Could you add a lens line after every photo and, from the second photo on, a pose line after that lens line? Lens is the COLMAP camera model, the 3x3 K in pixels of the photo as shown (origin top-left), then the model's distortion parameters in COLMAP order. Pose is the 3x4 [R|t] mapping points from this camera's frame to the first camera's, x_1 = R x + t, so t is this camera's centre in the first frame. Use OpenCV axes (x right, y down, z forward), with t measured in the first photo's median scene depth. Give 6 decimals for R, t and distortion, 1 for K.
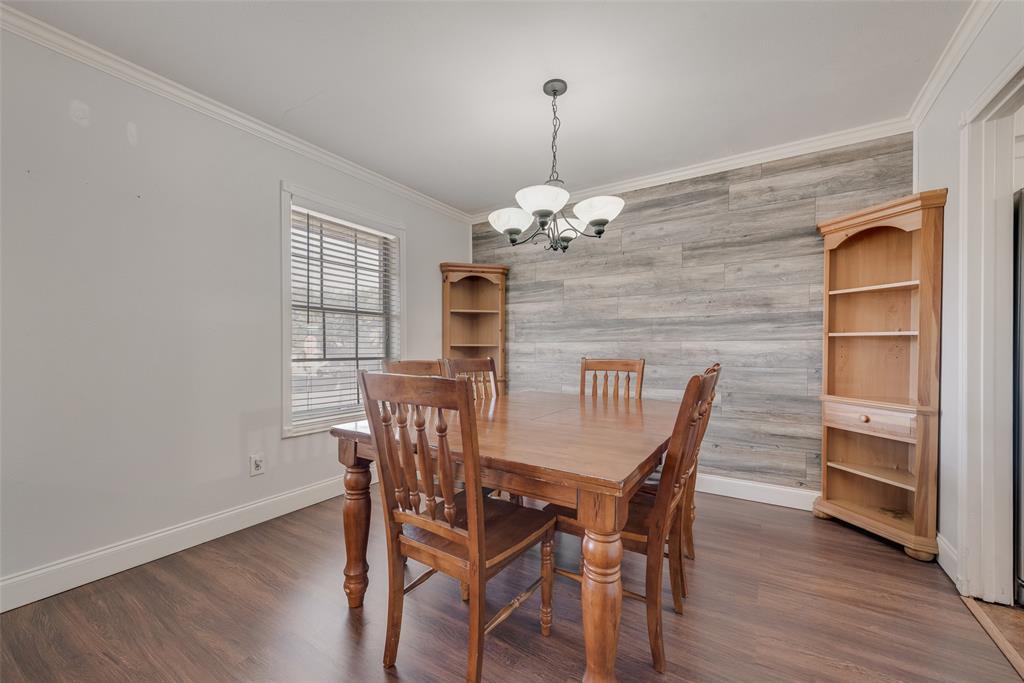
lens RADIAL K [[409.8, 0, 513.1], [0, 409.8, 351.0], [0, 0, 1]] dist [0.001212, -0.000723]
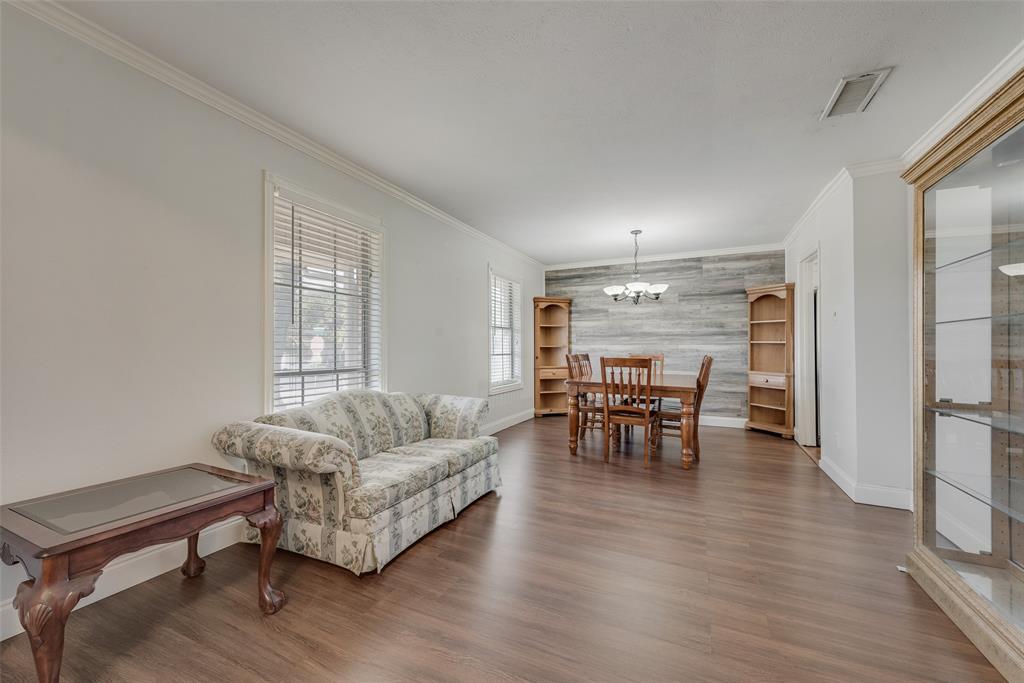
lens RADIAL K [[409.8, 0, 508.1], [0, 409.8, 341.3], [0, 0, 1]] dist [0.001212, -0.000723]
pose [[0.993140, 0.002800, 0.116896, -0.640760], [-0.000358, 0.999781, -0.020903, 0.000301], [-0.116929, 0.020717, 0.992924, -0.848759]]
